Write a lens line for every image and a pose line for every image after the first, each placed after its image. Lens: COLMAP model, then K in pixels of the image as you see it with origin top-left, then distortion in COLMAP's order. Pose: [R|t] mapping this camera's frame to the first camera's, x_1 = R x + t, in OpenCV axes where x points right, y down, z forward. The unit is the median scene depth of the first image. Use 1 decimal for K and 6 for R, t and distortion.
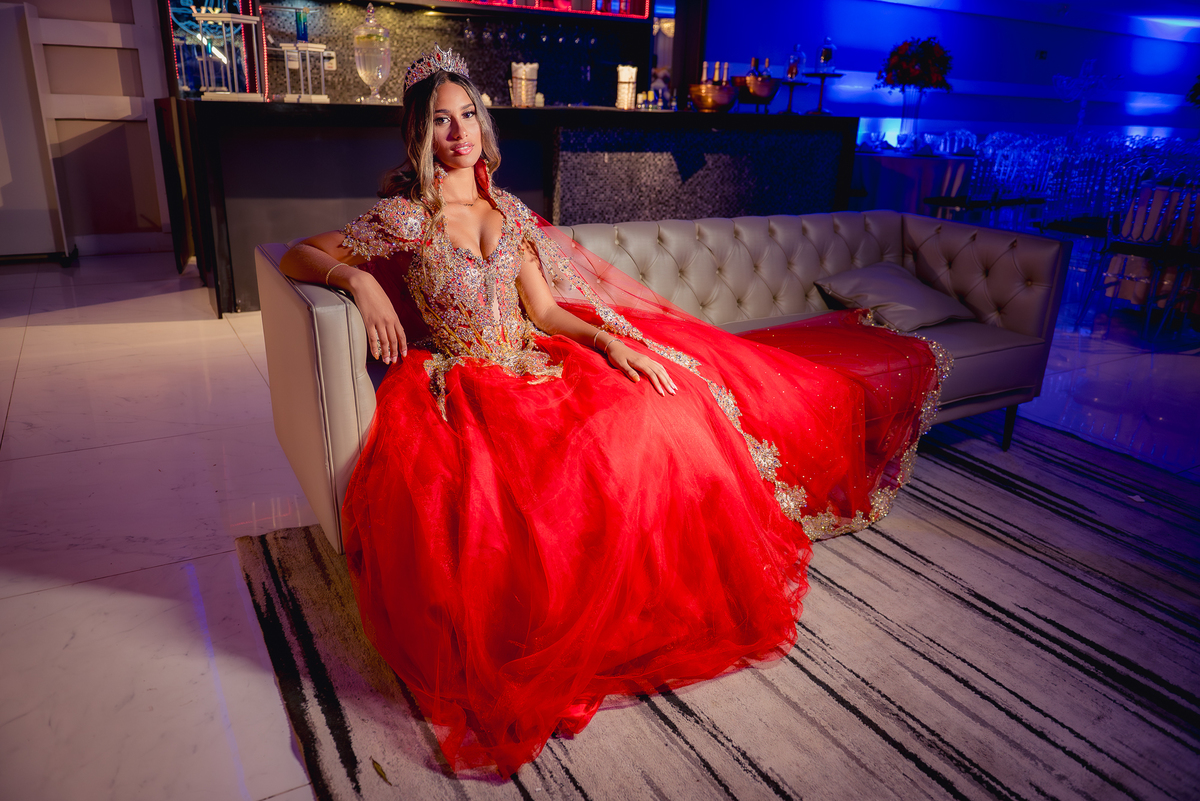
lens RADIAL K [[841.5, 0, 603.2], [0, 841.5, 393.8], [0, 0, 1]] dist [-0.004702, -0.008415]
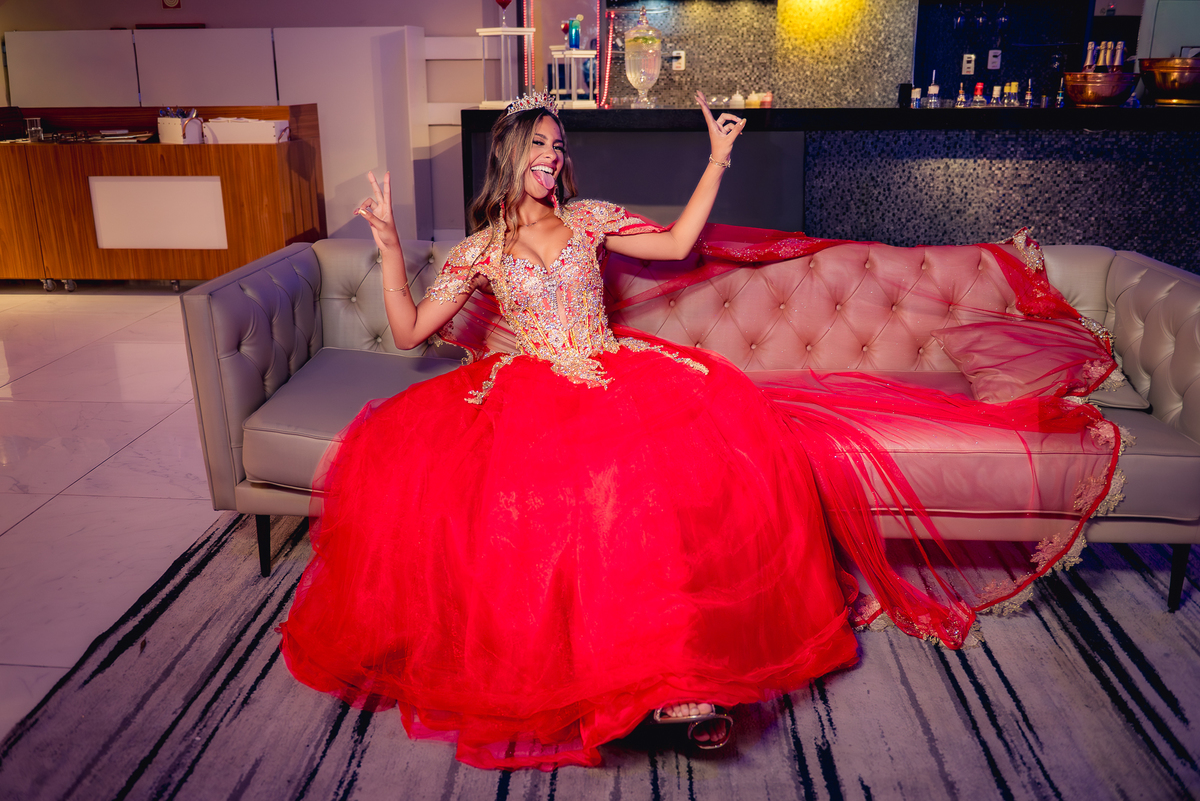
lens RADIAL K [[982.6, 0, 597.5], [0, 982.6, 401.2], [0, 0, 1]] dist [-0.035194, 0.016790]
pose [[0.822607, 0.143517, -0.550200, 0.284315], [-0.157452, 0.987279, 0.022121, -0.024636], [0.546376, 0.068433, 0.834740, 0.048127]]
